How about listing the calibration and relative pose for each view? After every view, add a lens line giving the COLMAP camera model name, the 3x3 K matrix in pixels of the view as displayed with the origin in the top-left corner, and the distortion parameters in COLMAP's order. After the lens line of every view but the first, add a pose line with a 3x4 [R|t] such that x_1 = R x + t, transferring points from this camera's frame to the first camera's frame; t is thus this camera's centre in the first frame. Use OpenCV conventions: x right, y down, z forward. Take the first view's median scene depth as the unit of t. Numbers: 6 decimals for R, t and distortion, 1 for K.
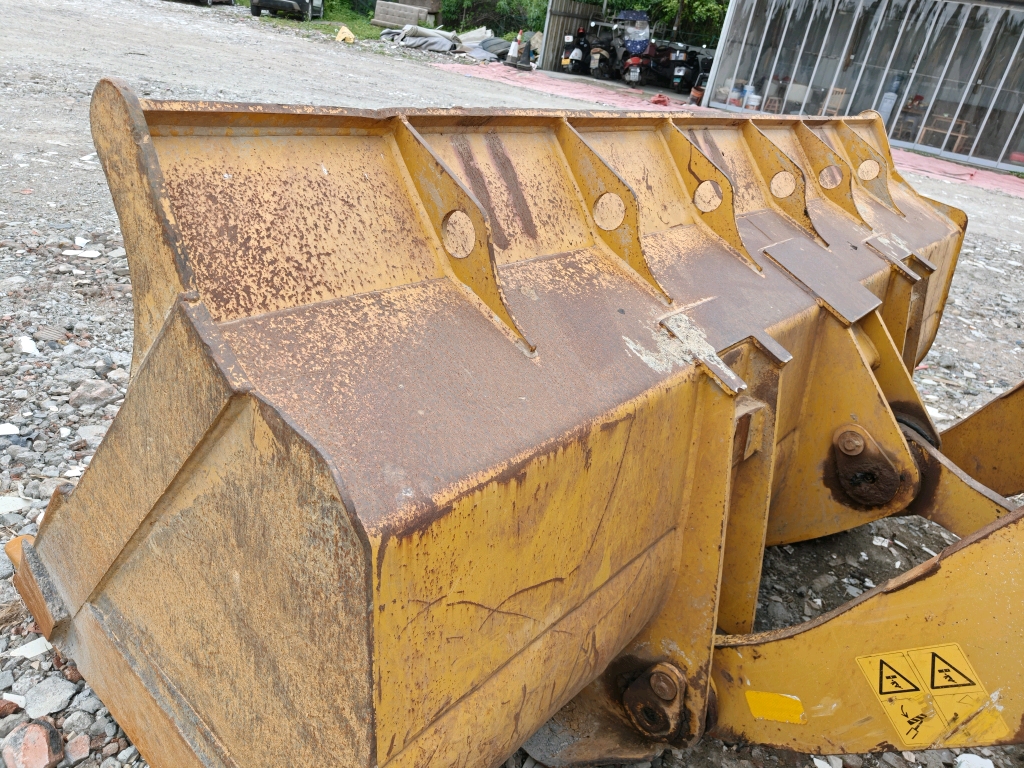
lens RADIAL K [[738.0, 0, 512.0], [0, 738.0, 384.0], [0, 0, 1]] dist [0.038803, 0.003122]
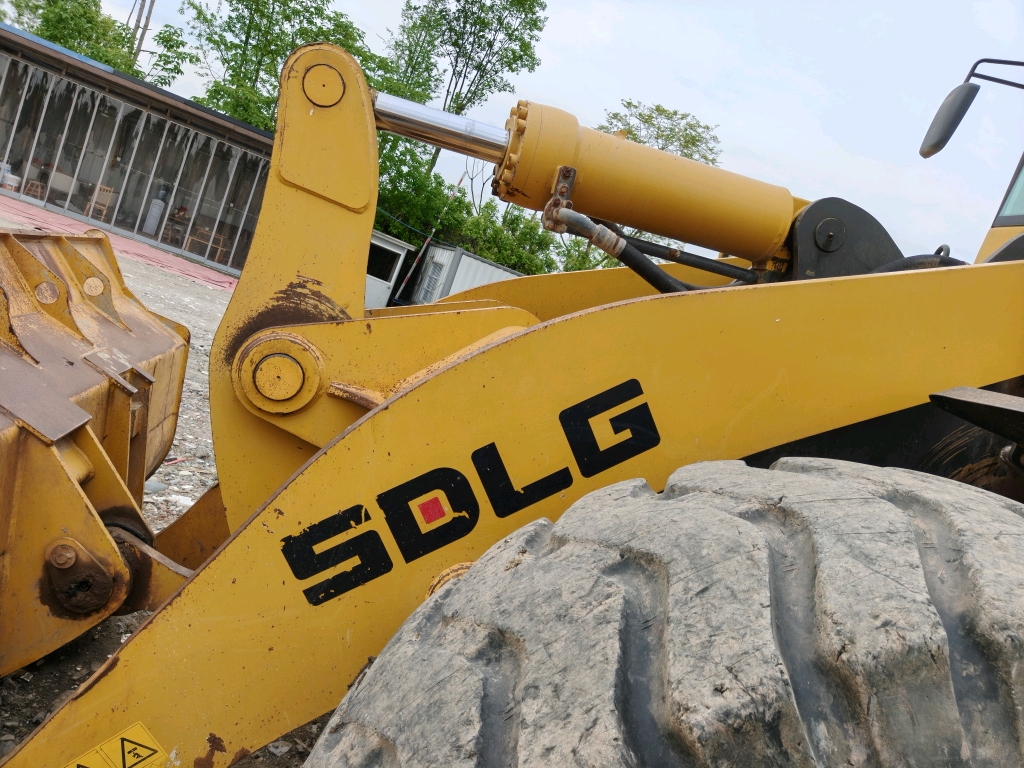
lens RADIAL K [[738.0, 0, 512.0], [0, 738.0, 384.0], [0, 0, 1]] dist [0.038803, 0.003122]
pose [[0.654080, -0.035390, 0.755597, 0.065042], [0.118863, 0.991304, -0.056464, -0.019794], [-0.747028, 0.126744, 0.652599, -0.138110]]
